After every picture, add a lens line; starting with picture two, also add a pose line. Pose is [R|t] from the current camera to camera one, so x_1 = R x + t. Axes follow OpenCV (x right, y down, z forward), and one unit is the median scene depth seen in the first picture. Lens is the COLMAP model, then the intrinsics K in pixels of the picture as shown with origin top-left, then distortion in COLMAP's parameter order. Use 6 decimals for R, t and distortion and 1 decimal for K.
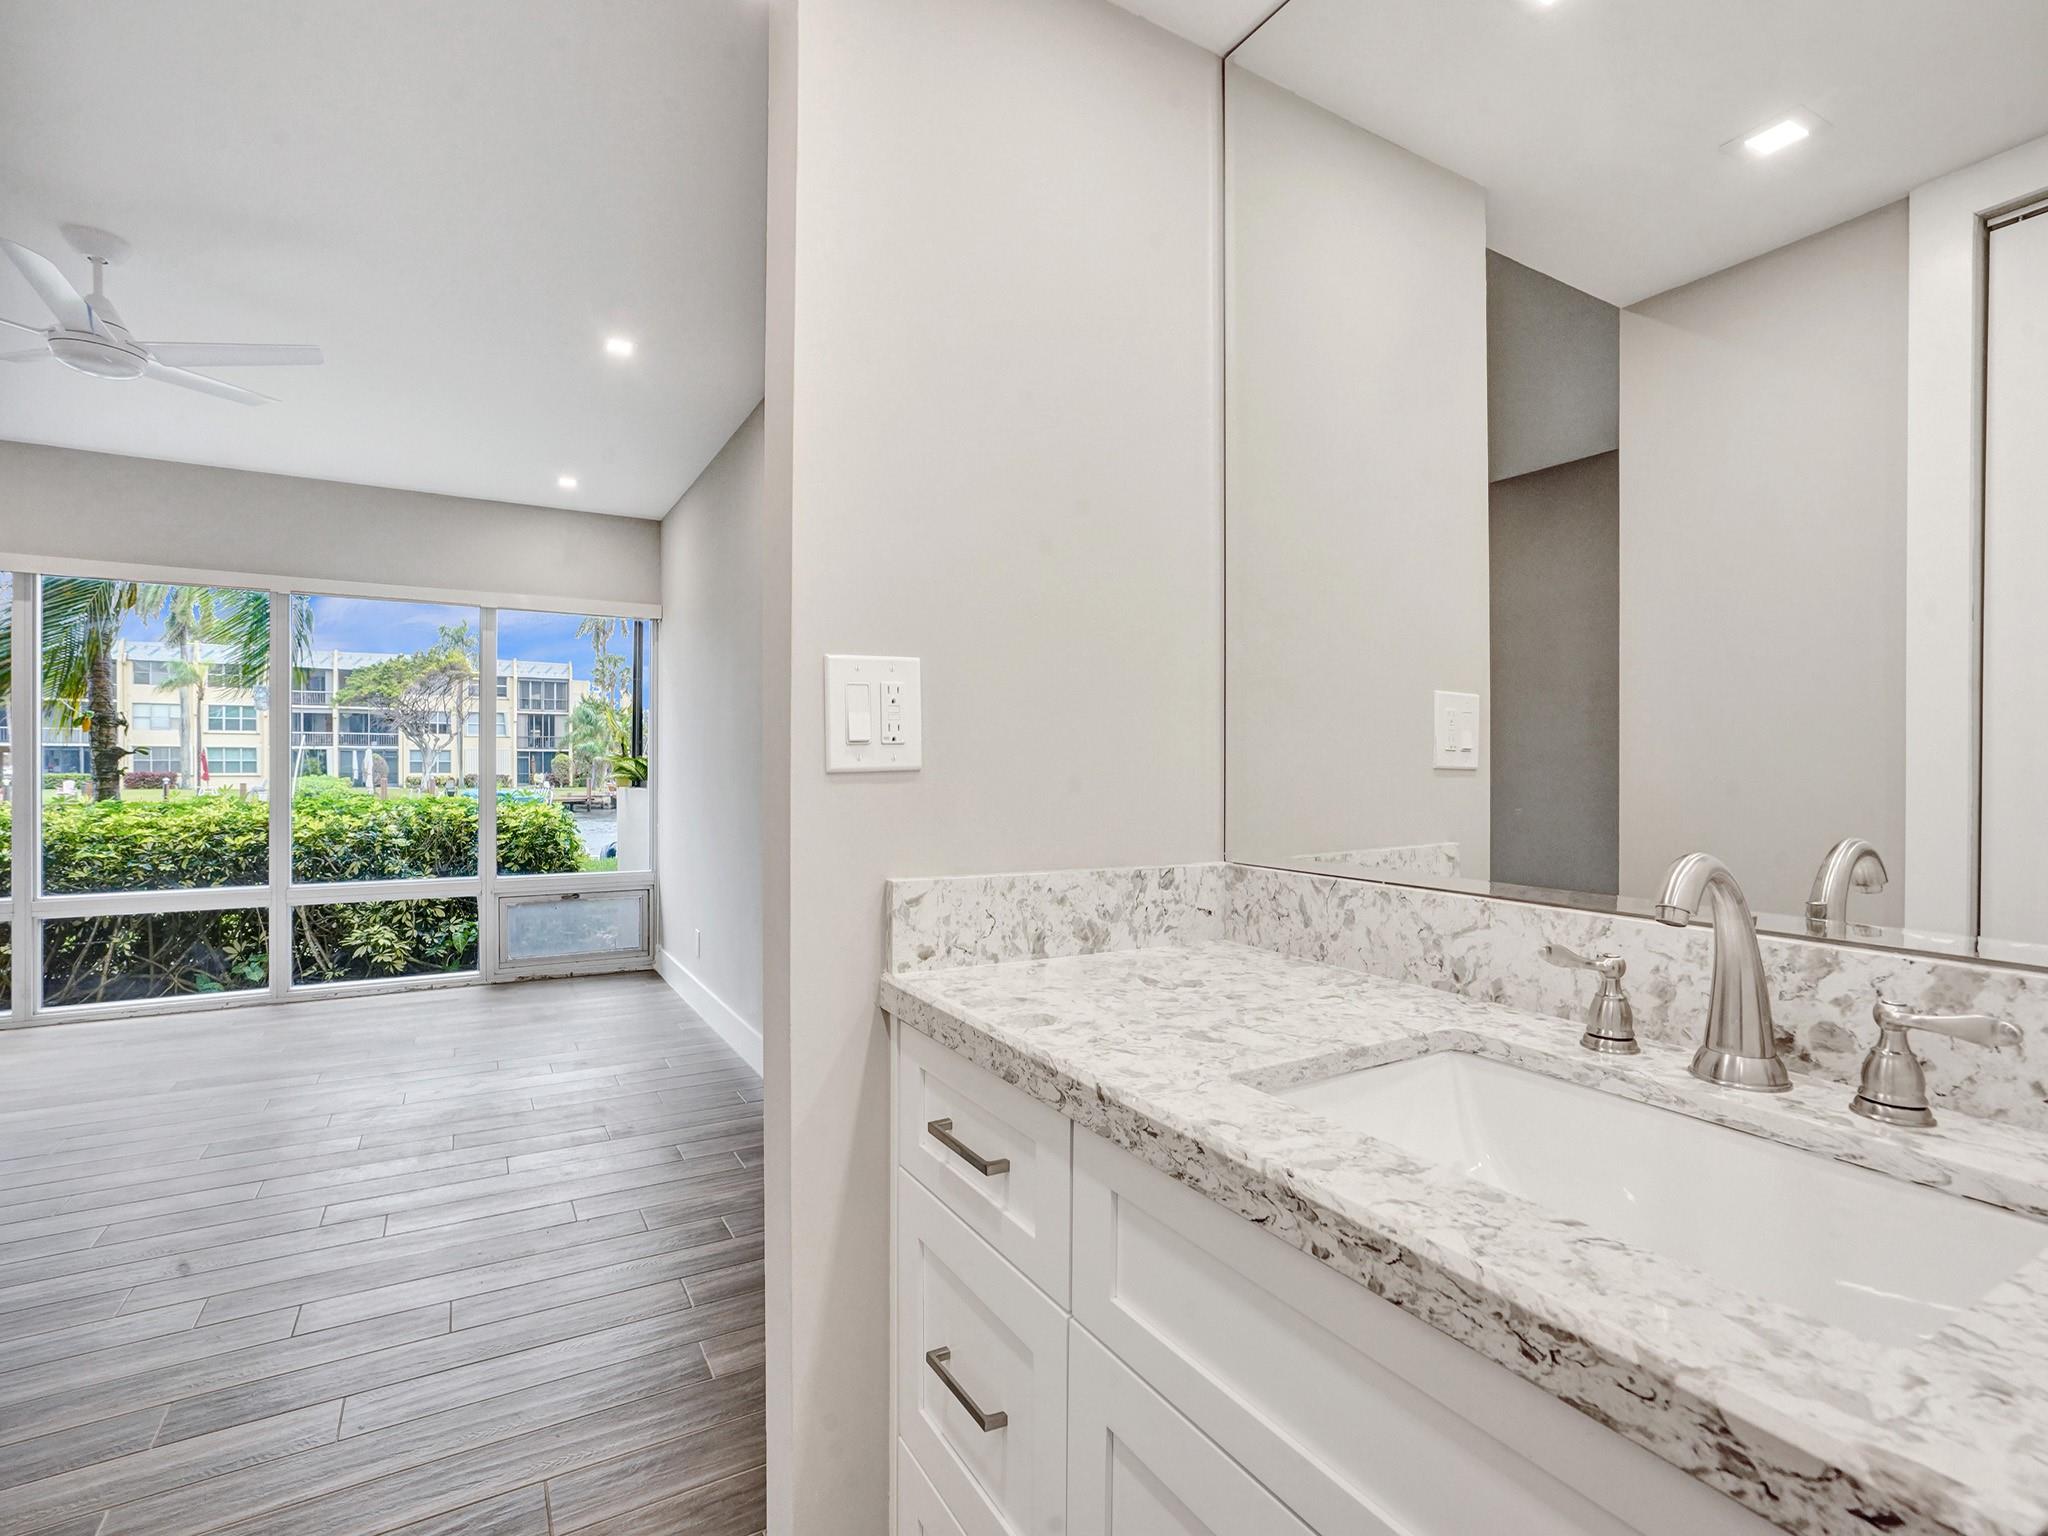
lens RADIAL K [[963.9, 0, 1018.6], [0, 963.9, 764.4], [0, 0, 1]] dist [-0.065277, 0.027534]
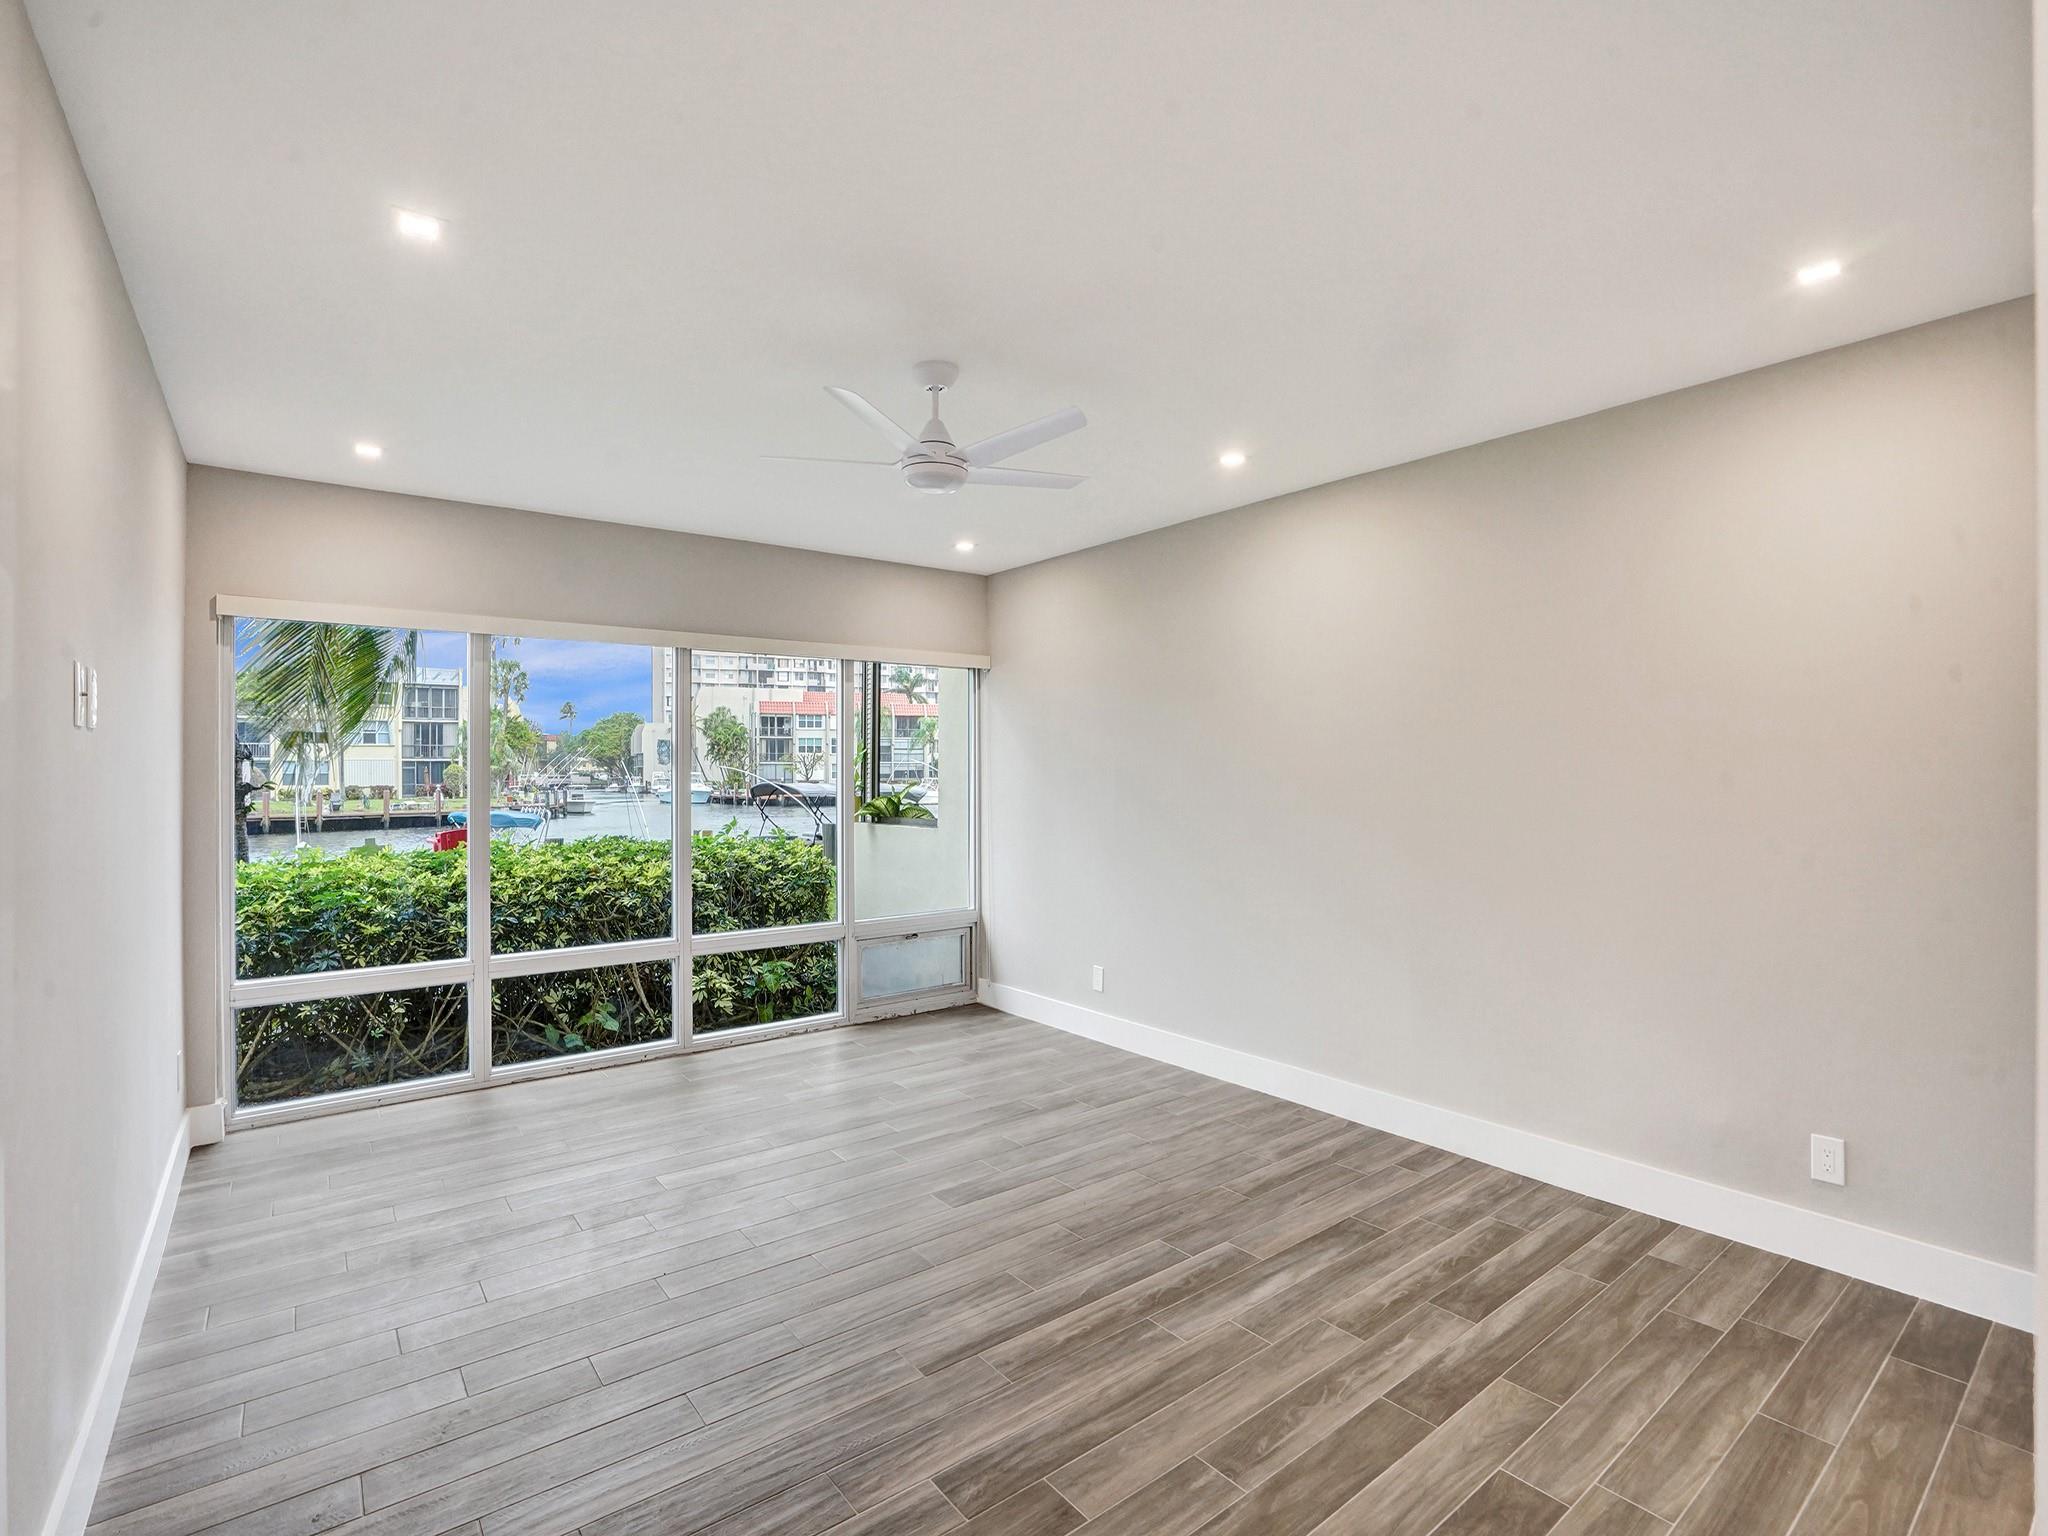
lens RADIAL K [[958.0, 0, 979.7], [0, 958.0, 774.8], [0, 0, 1]] dist [-0.016472, 0.000386]
pose [[0.996304, -0.007253, 0.085595, -0.047671], [0.006659, 0.999952, 0.007217, -0.004500], [-0.085643, -0.006620, 0.996304, -0.005378]]
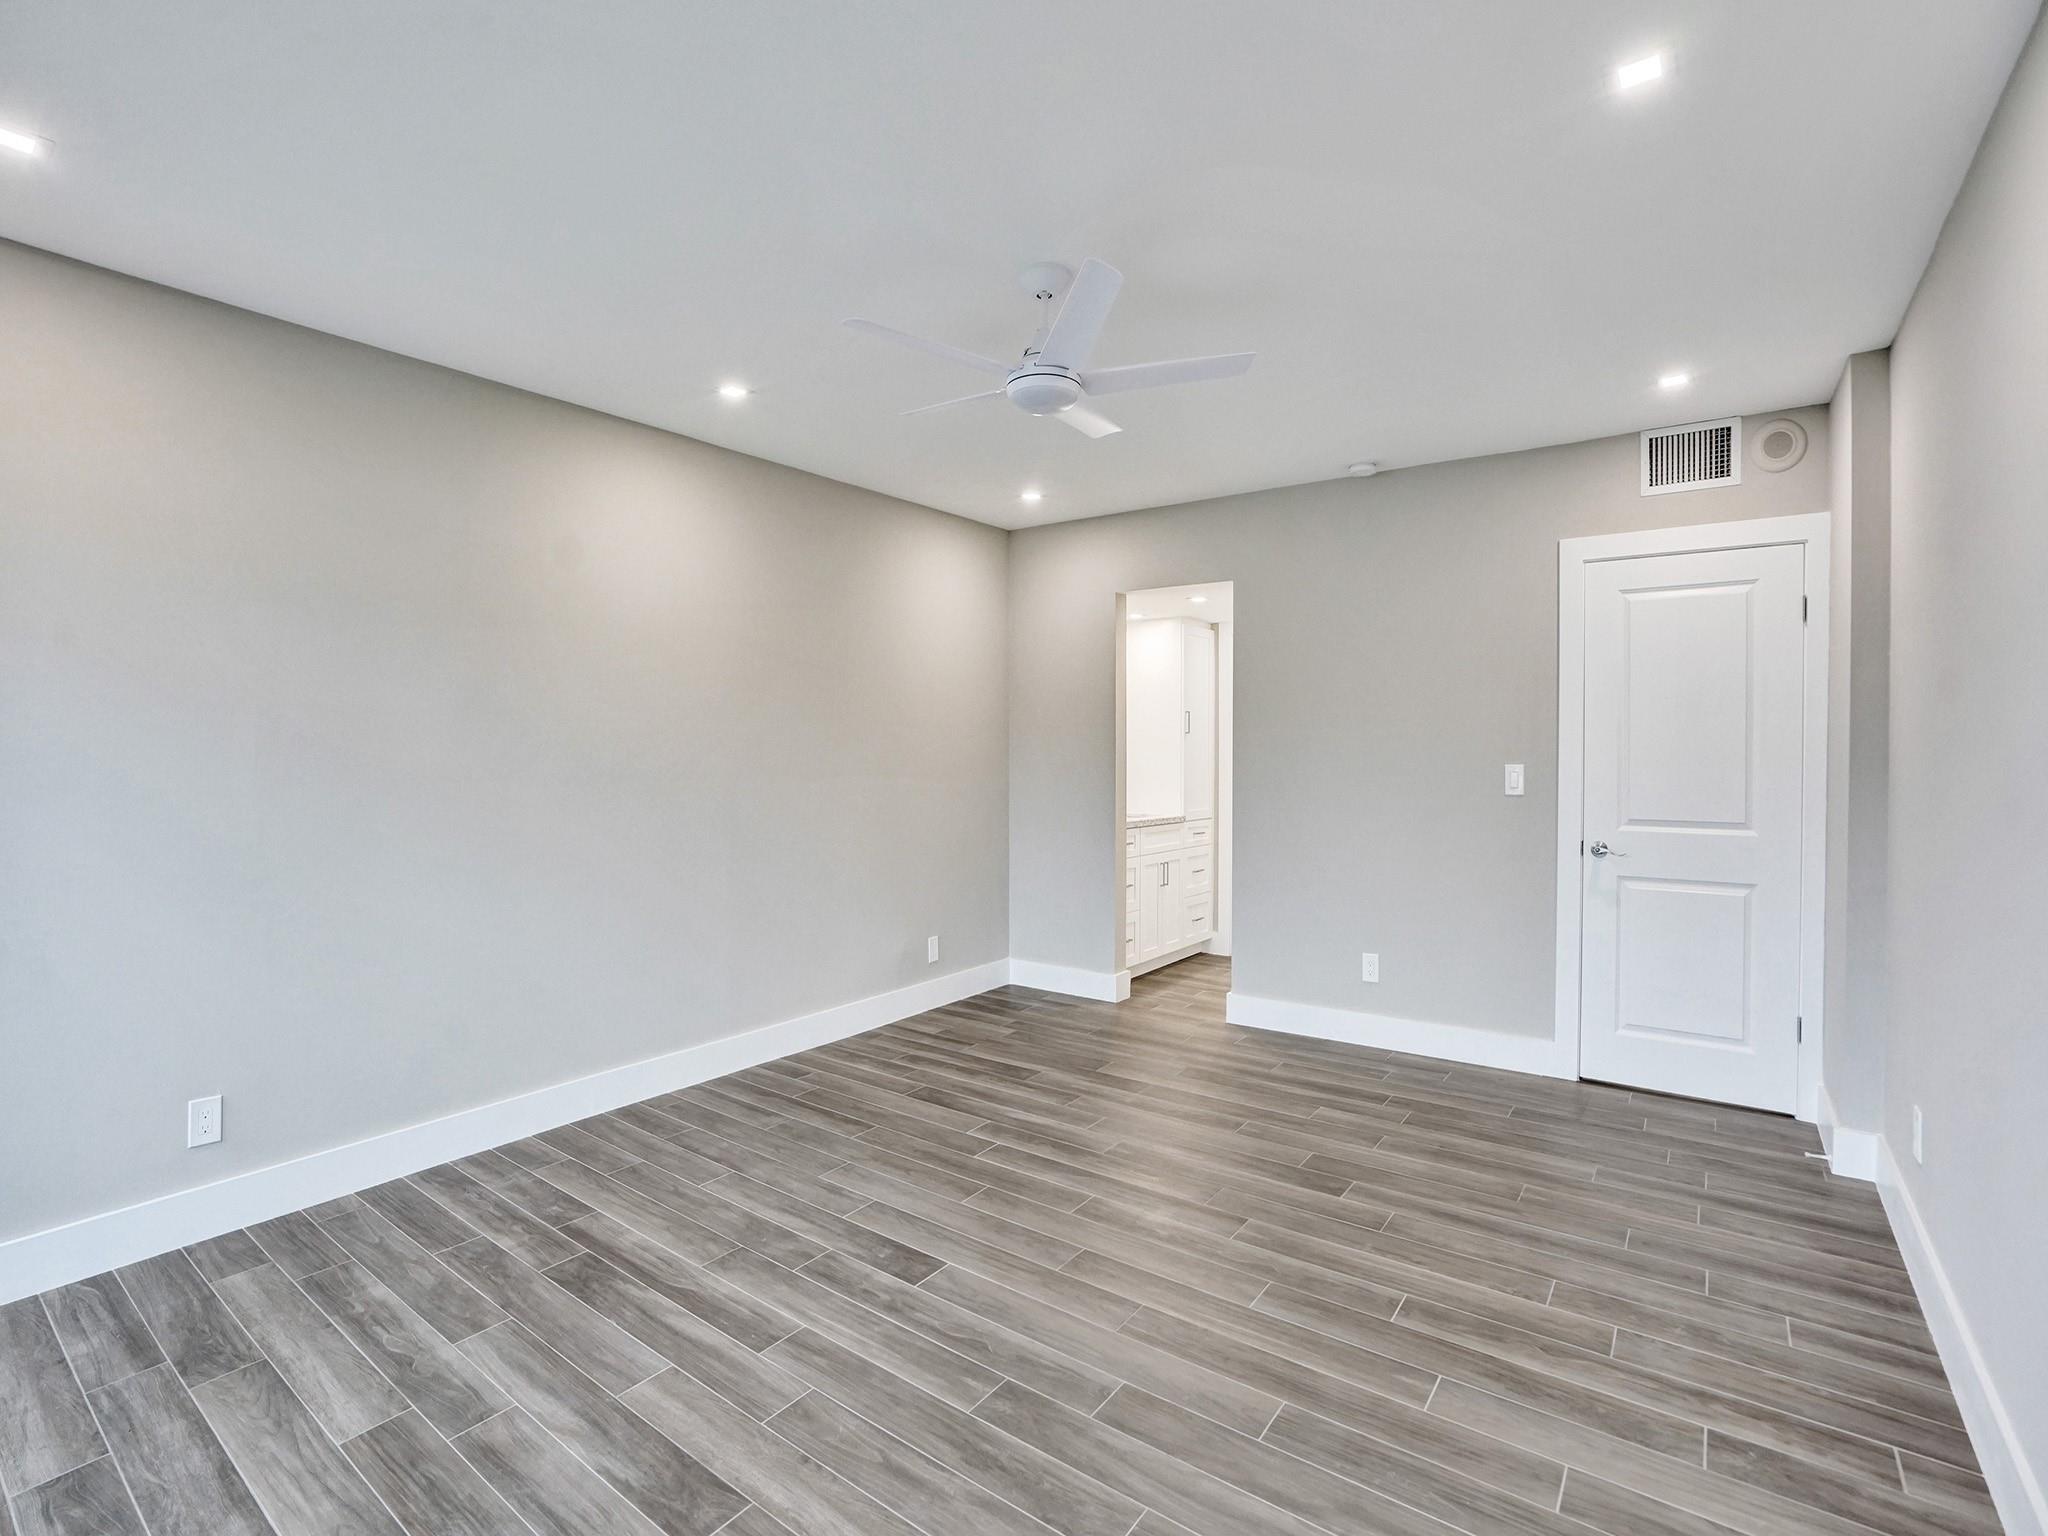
lens RADIAL K [[963.9, 0, 1018.6], [0, 963.9, 764.4], [0, 0, 1]] dist [-0.065277, 0.027534]
pose [[-0.376682, -0.011860, 0.926267, -0.087887], [-0.004476, 0.999930, 0.010983, -0.003059], [-0.926332, -0.000009, -0.376709, 0.064789]]
